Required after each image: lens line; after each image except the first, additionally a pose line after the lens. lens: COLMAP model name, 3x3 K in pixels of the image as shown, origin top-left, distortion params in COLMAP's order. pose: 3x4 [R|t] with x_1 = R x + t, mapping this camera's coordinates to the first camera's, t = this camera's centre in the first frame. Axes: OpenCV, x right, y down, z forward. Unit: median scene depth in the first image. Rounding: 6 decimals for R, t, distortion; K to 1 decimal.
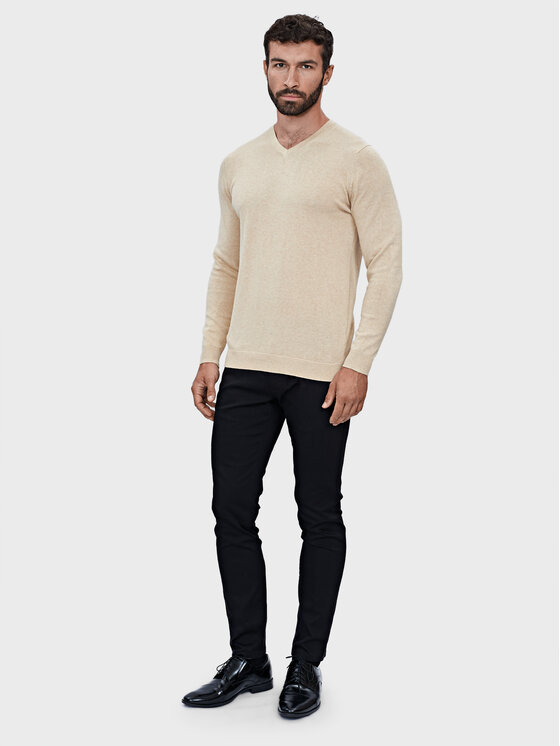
lens RADIAL K [[1083.3, 0, 280.0], [0, 1083.3, 373.0], [0, 0, 1]] dist [0.013647, -0.040038]
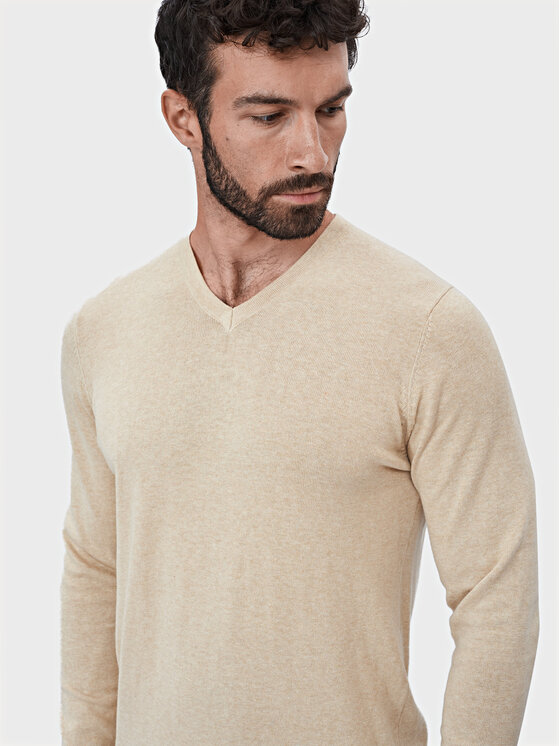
lens RADIAL K [[1083.3, 0, 280.0], [0, 1083.3, 373.0], [0, 0, 1]] dist [0.013647, -0.040038]
pose [[0.995871, -0.057826, 0.069977, -0.003884], [0.059085, 0.998124, -0.016053, -0.176295], [-0.068918, 0.020121, 0.997419, 0.626548]]
